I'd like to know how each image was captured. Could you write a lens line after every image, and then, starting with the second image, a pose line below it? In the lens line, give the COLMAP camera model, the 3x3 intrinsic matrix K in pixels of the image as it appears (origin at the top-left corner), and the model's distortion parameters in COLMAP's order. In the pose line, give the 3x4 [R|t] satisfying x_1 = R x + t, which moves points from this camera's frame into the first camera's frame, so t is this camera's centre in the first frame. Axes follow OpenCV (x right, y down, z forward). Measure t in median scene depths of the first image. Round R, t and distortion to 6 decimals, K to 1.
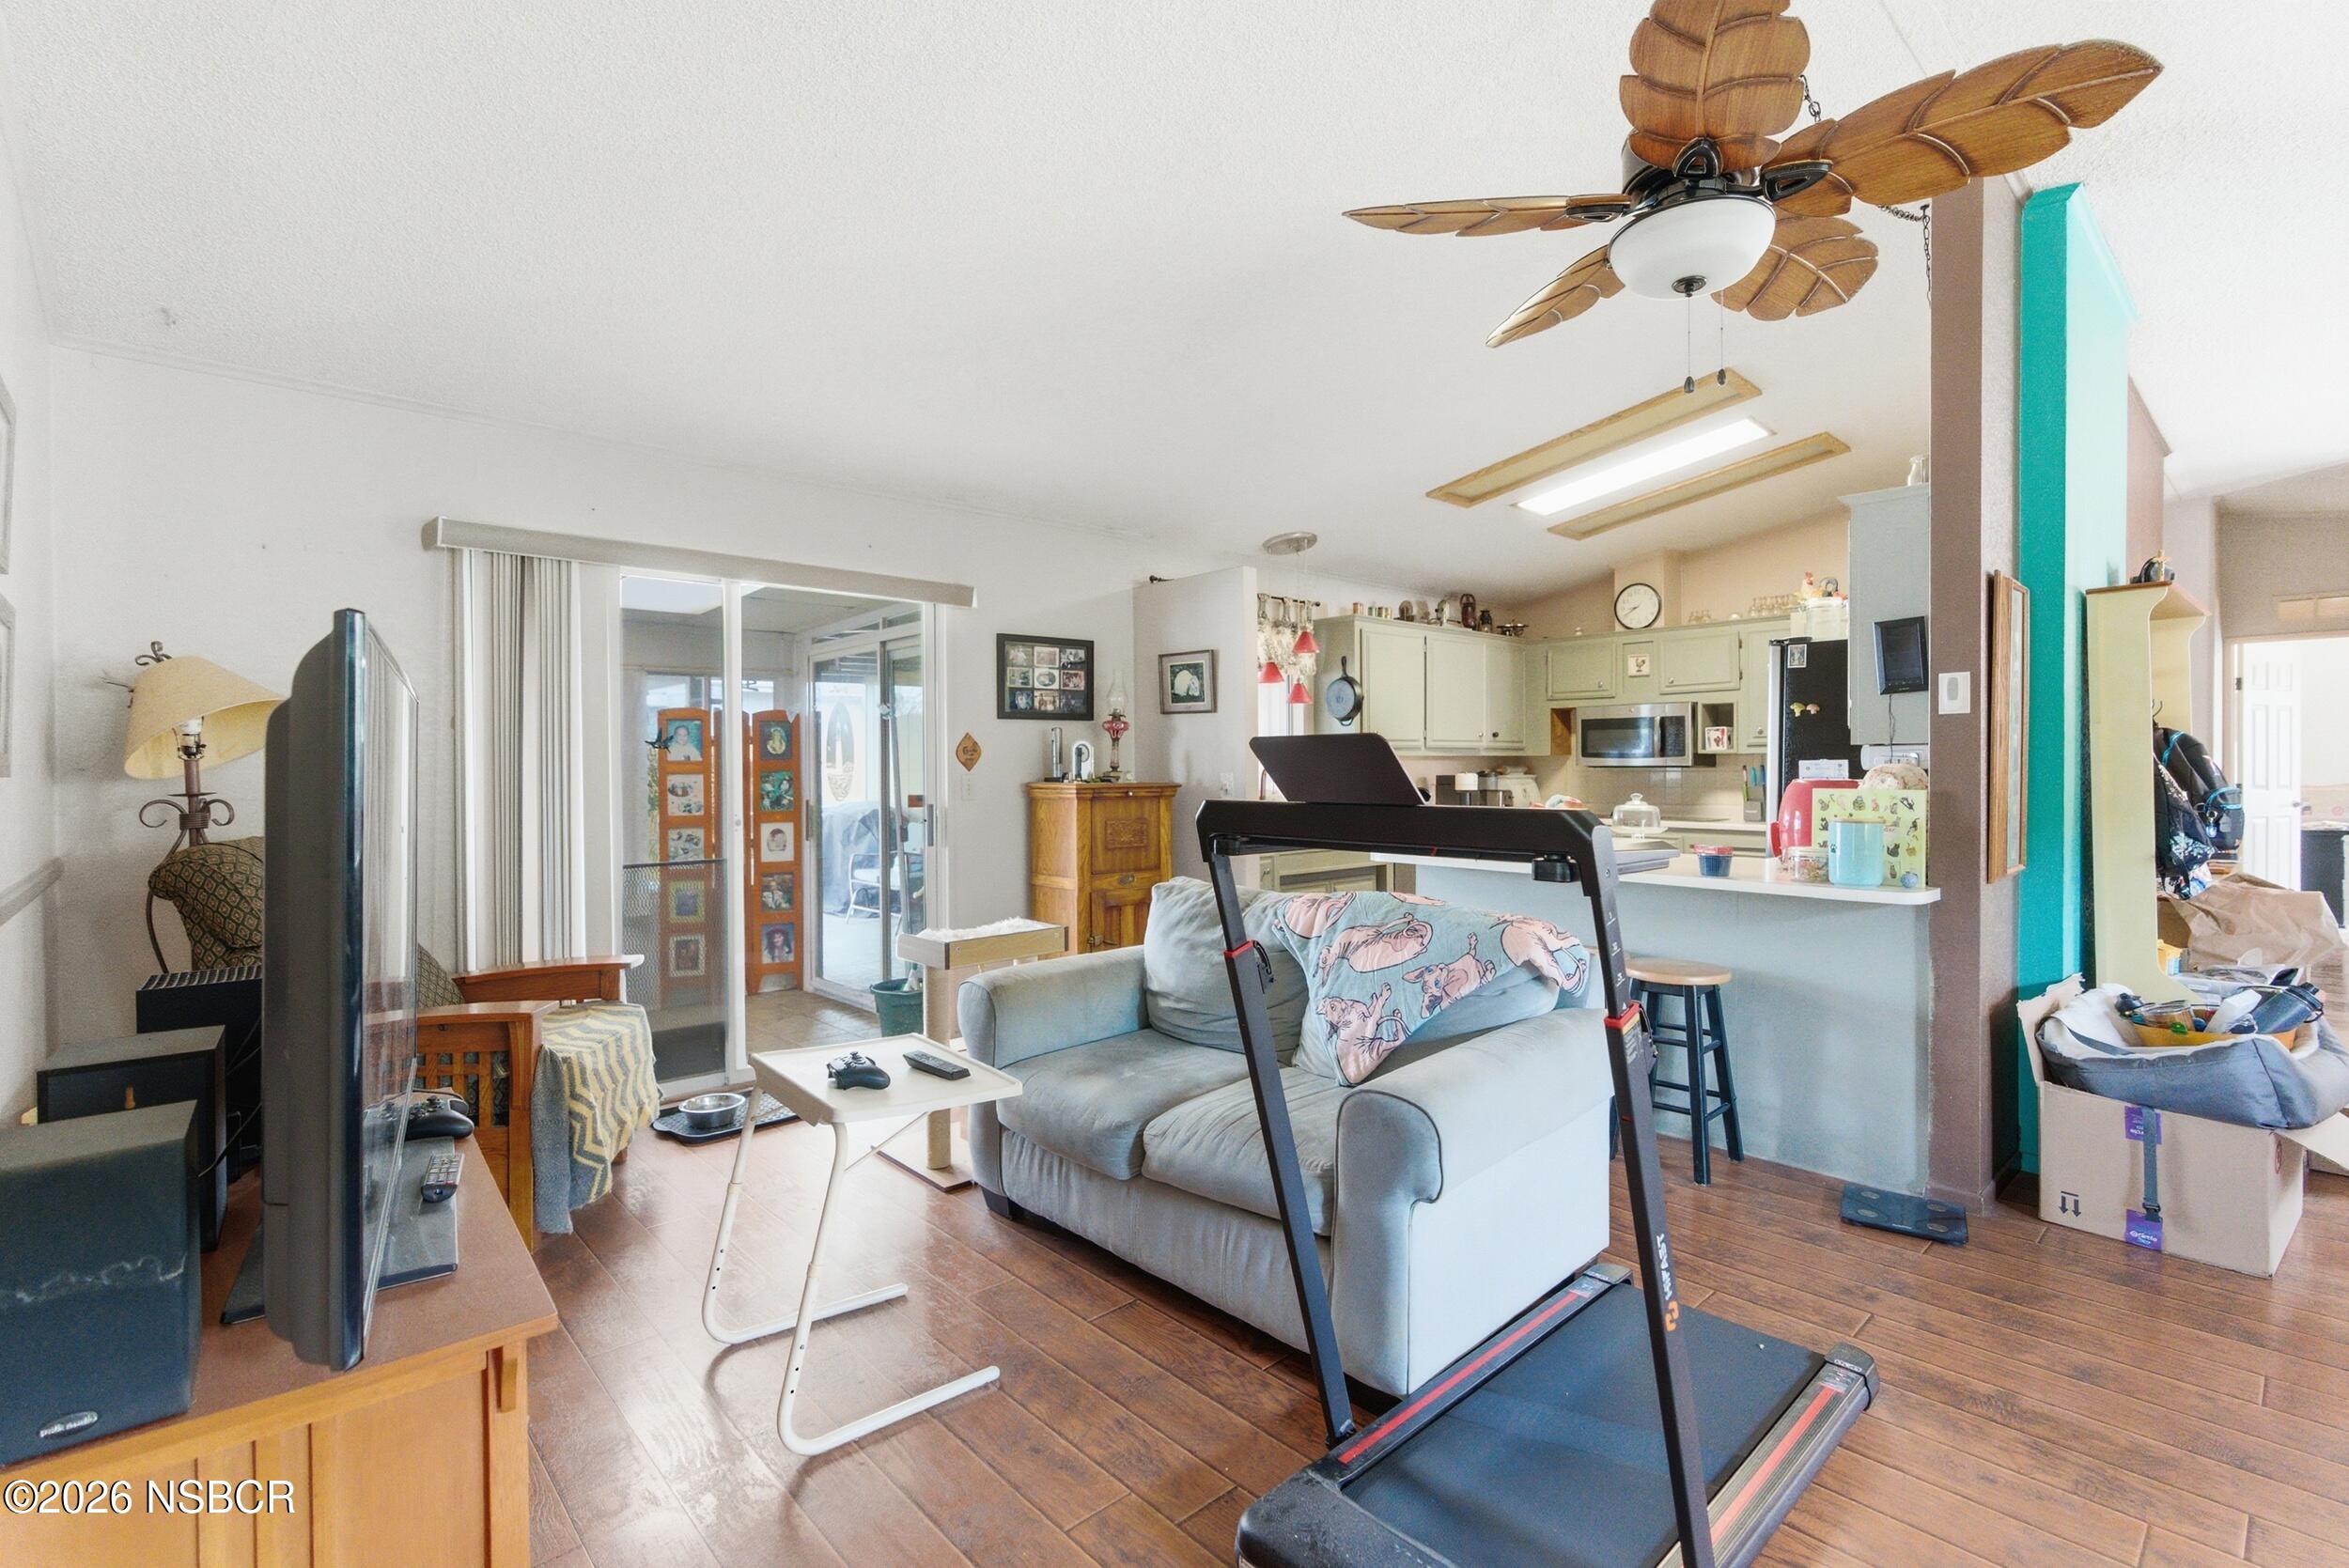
lens RADIAL K [[1075.7, 0, 1179.3], [0, 1075.7, 794.4], [0, 0, 1]] dist [-0.006577, 0.000141]
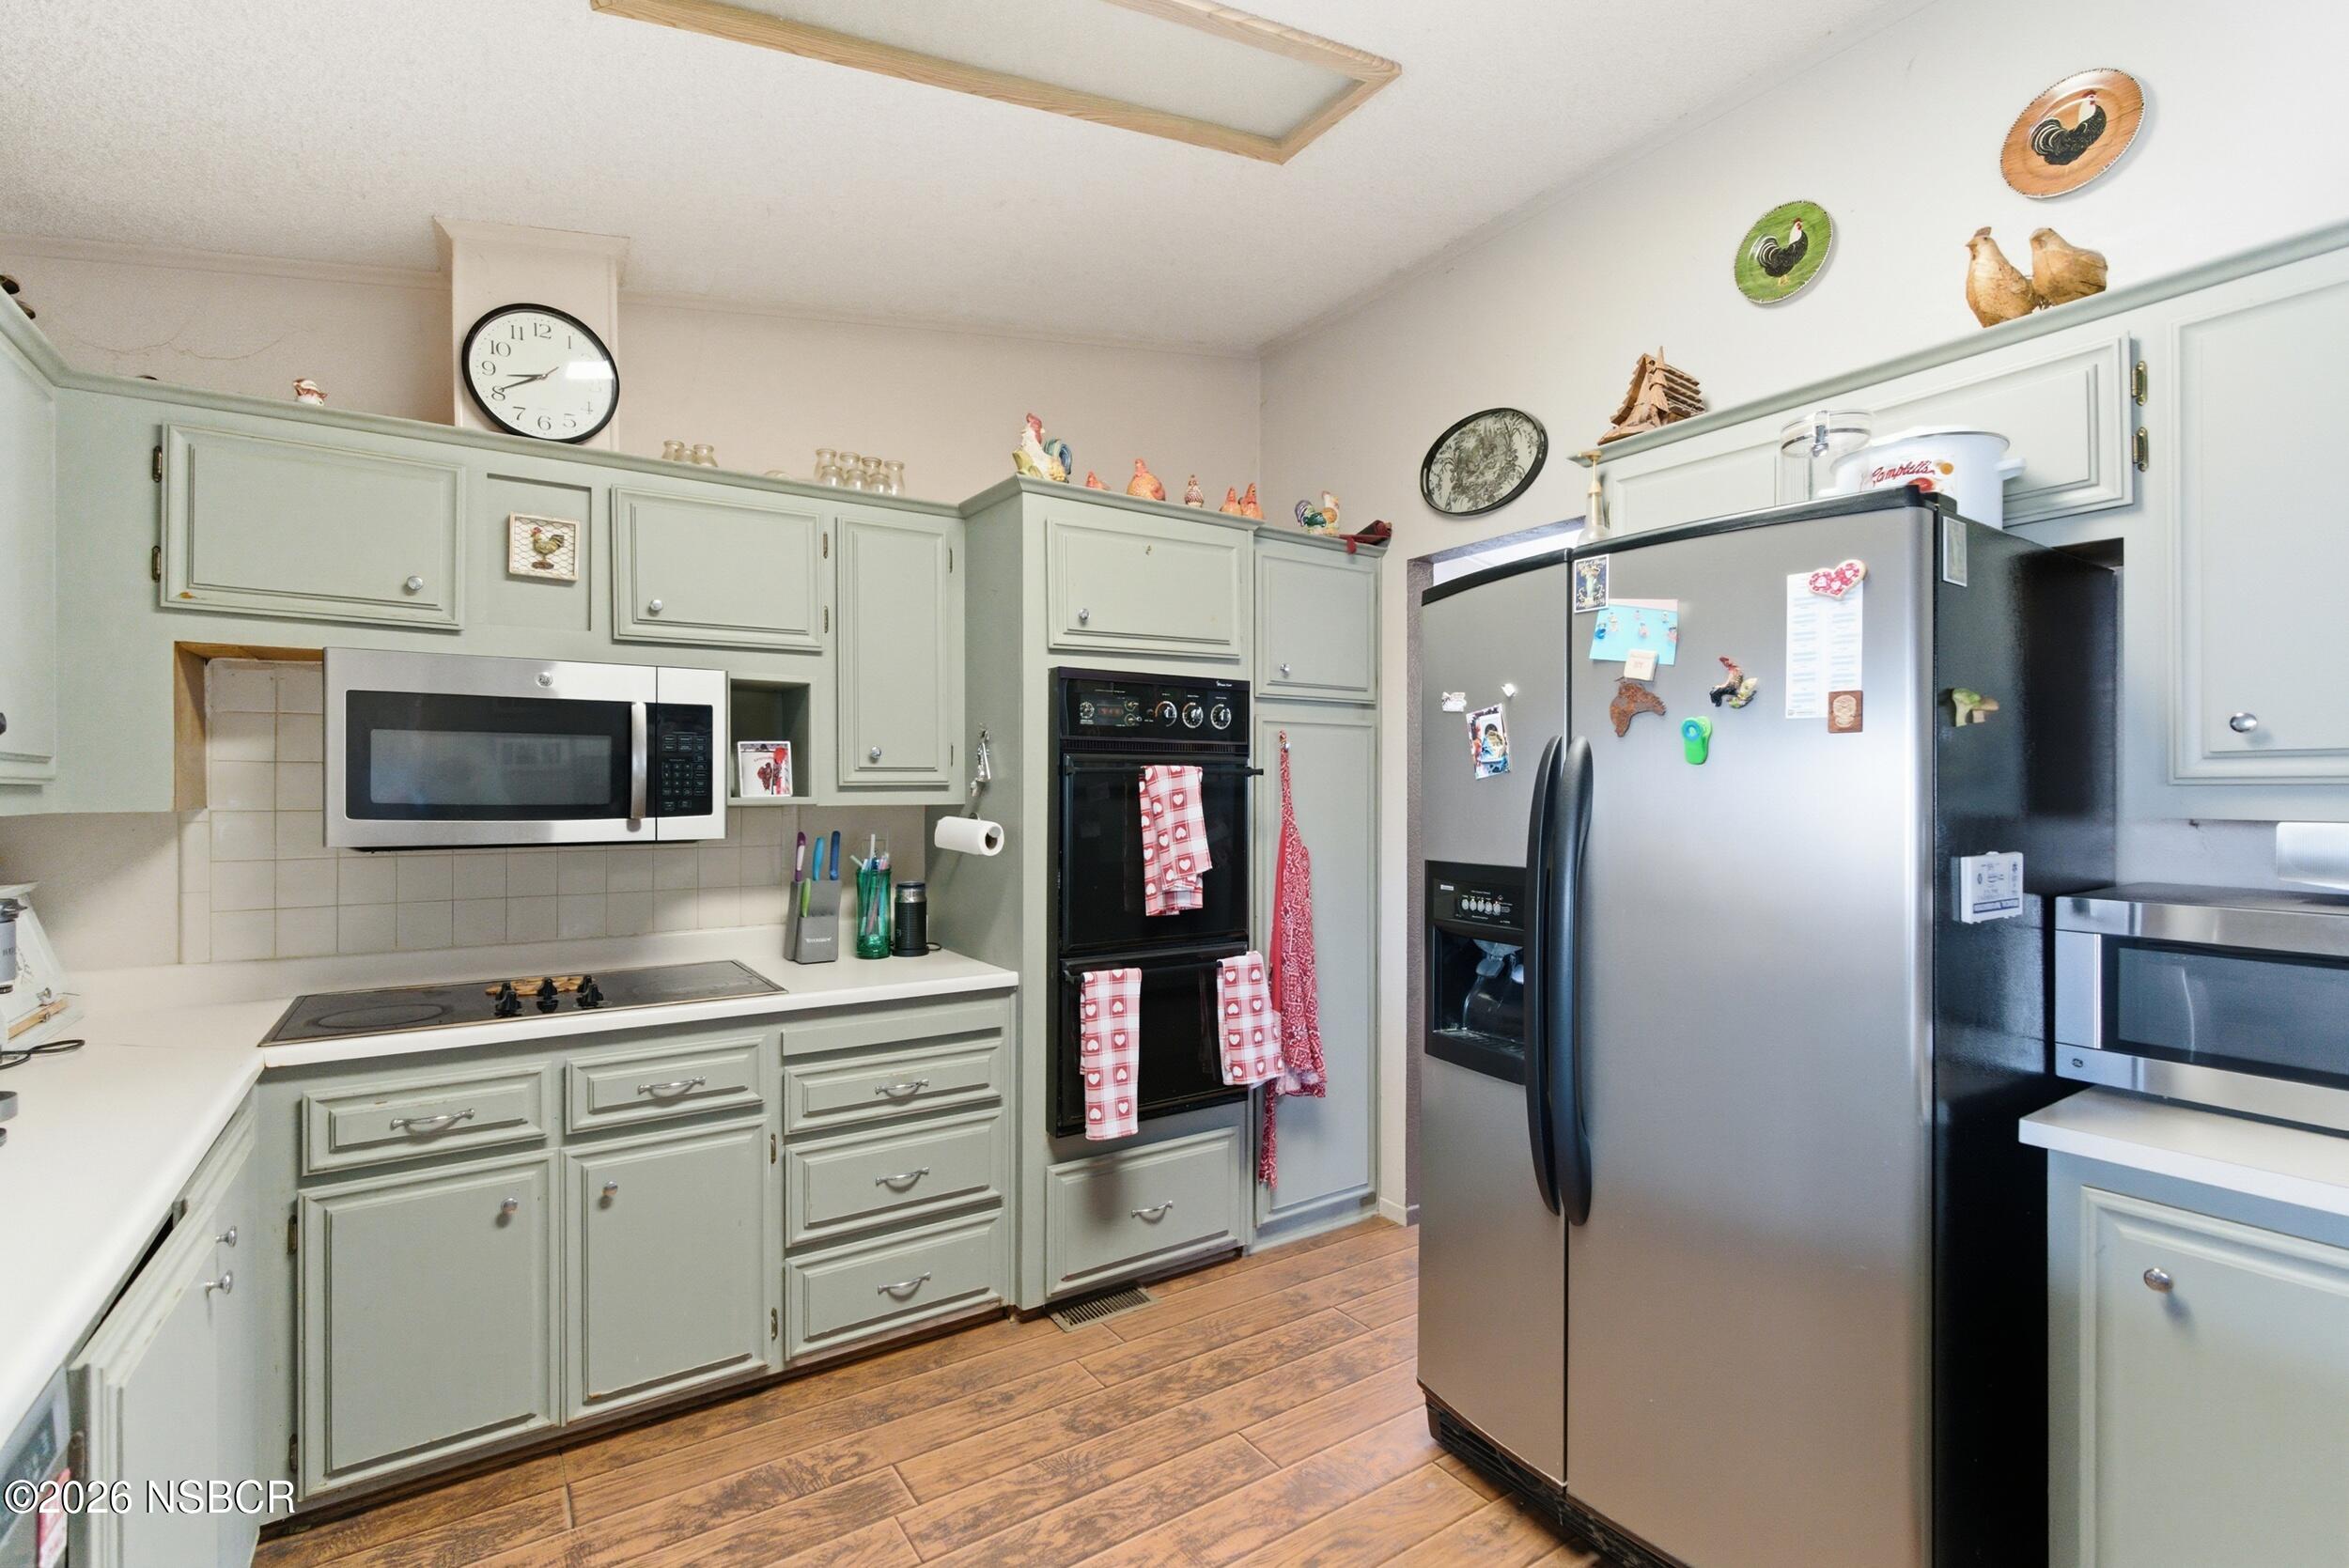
lens RADIAL K [[1075.7, 0, 1179.3], [0, 1075.7, 794.4], [0, 0, 1]] dist [-0.006577, 0.000141]
pose [[0.143714, -0.000788, 0.989619, 0.162455], [0.027020, 0.999630, -0.003127, -0.044093], [-0.989250, 0.027189, 0.143682, 0.920177]]
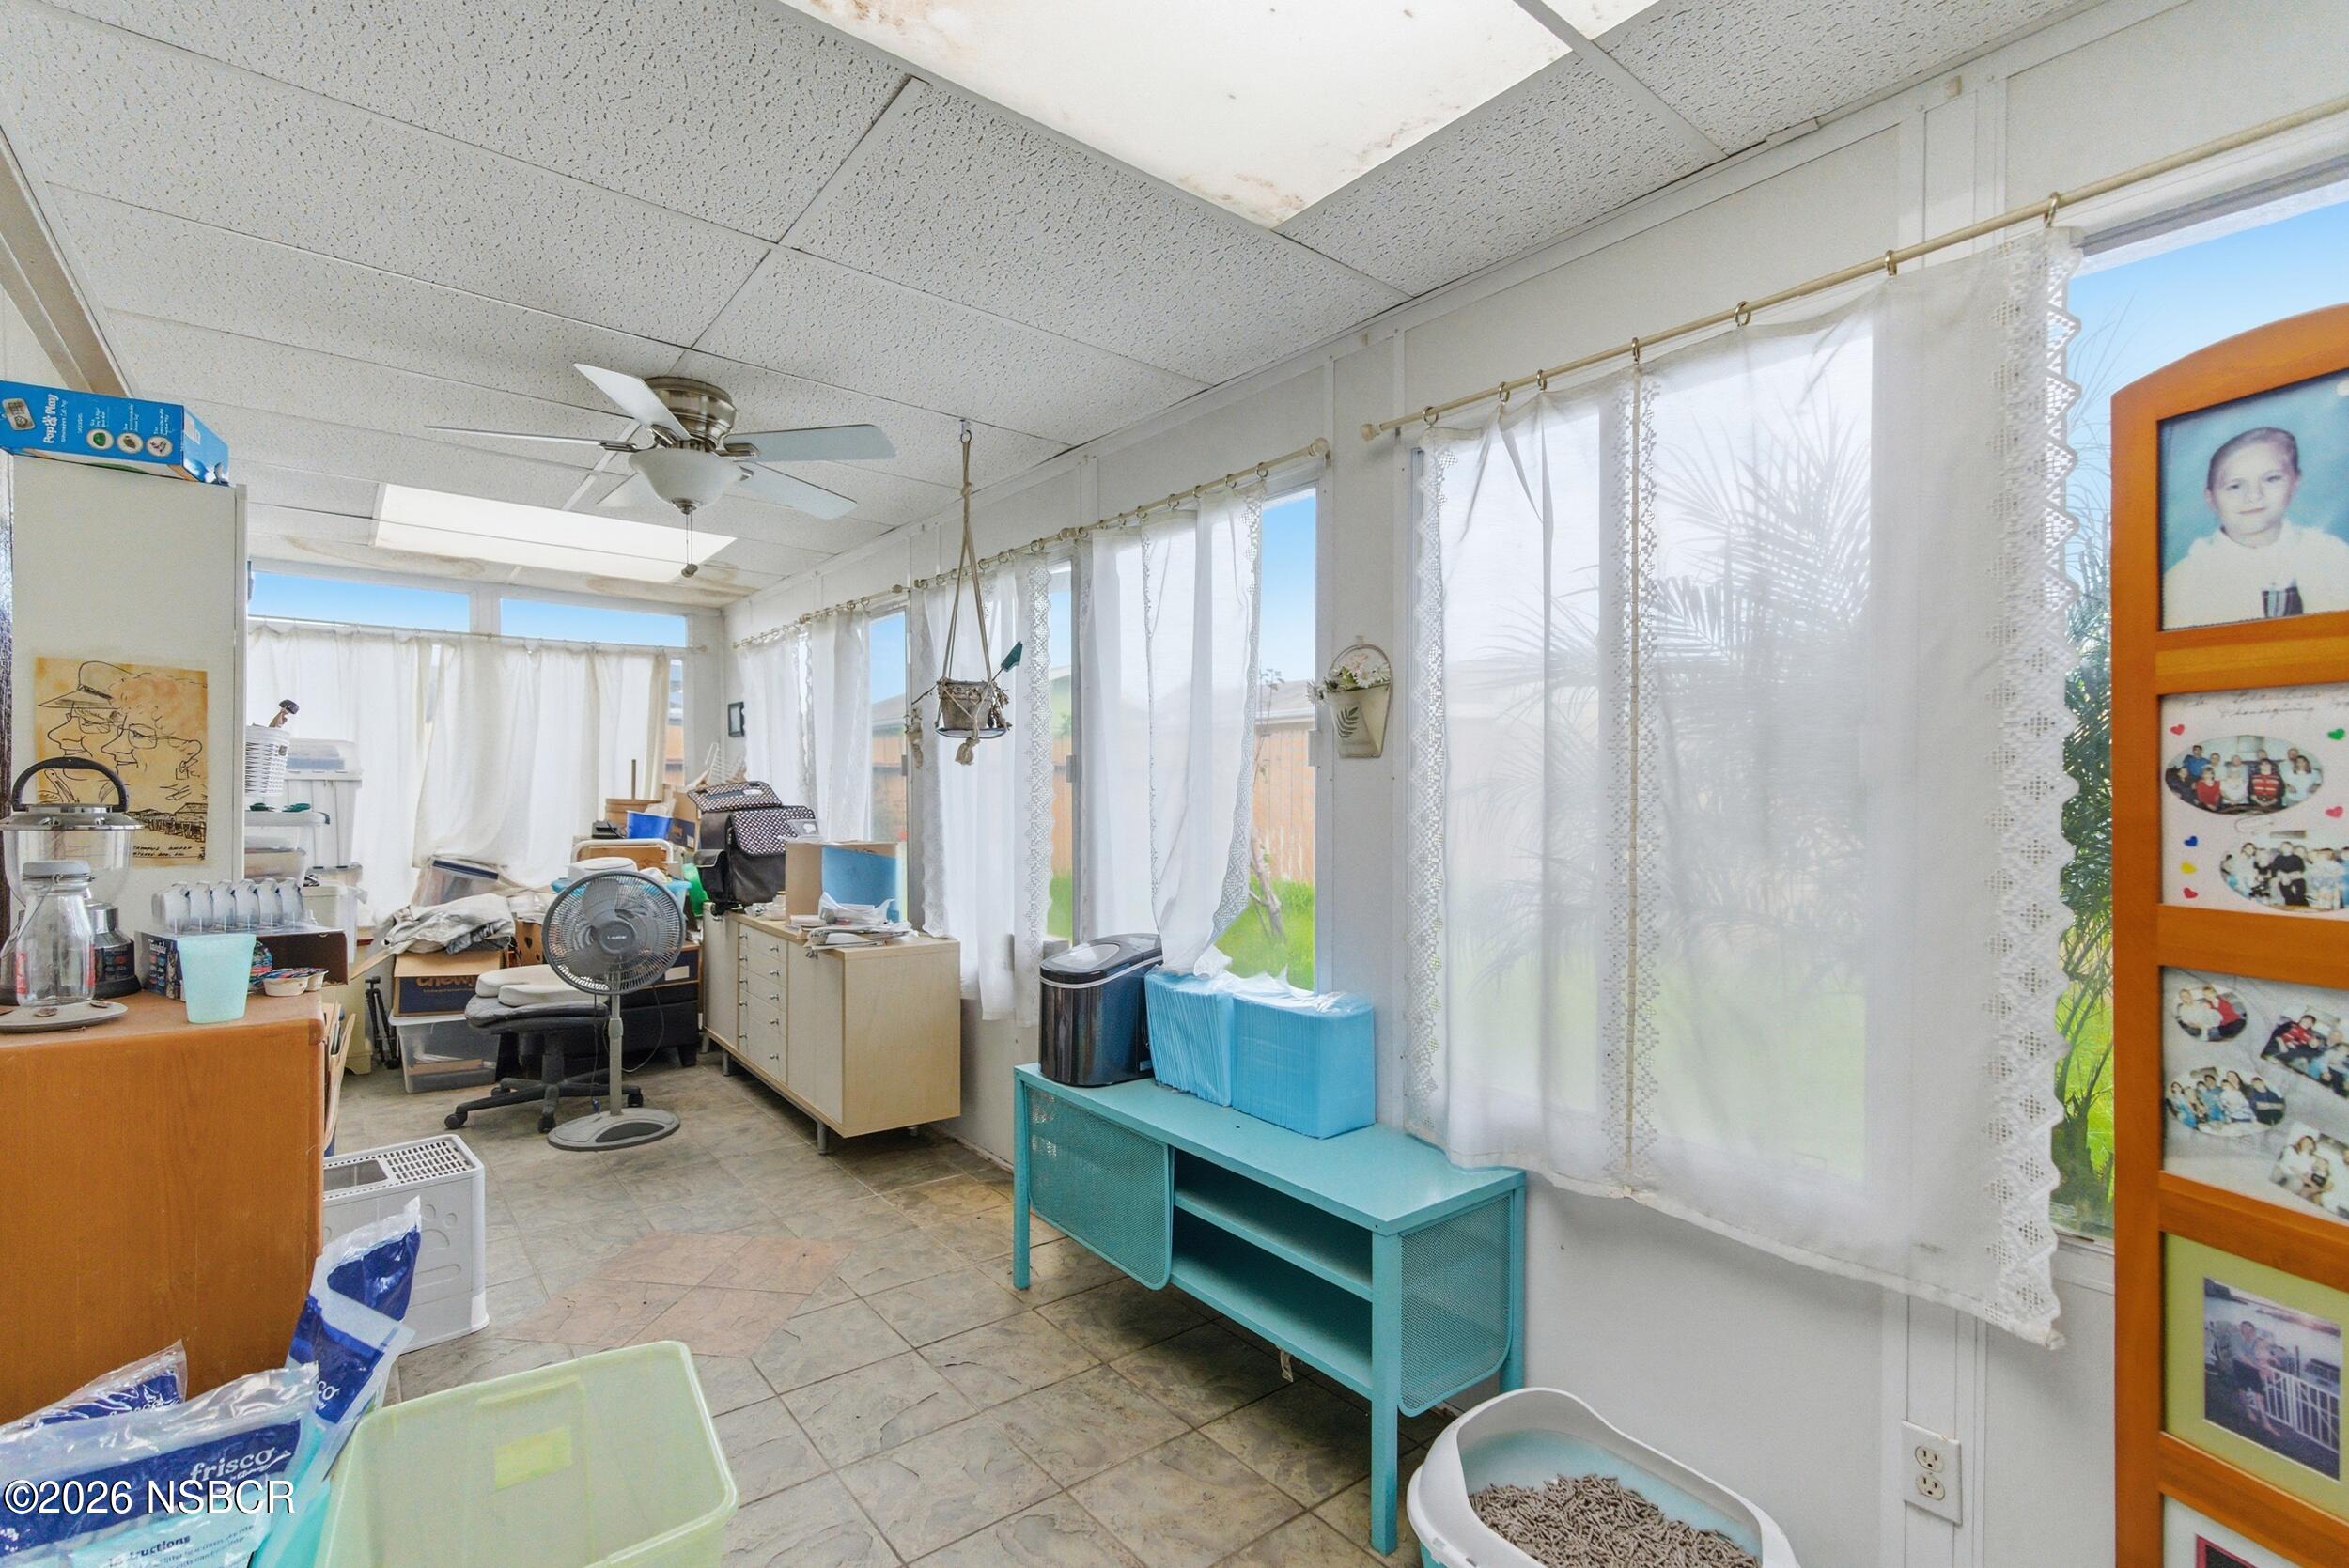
lens RADIAL K [[1058.6, 0, 1165.8], [0, 1058.6, 793.5], [0, 0, 1]] dist [-0.001962, 0.001069]
pose [[-0.068891, 0.009073, -0.997583, -0.292364], [-0.030782, 0.999463, 0.011215, 0.002651], [0.997149, 0.031480, -0.068575, 0.909050]]
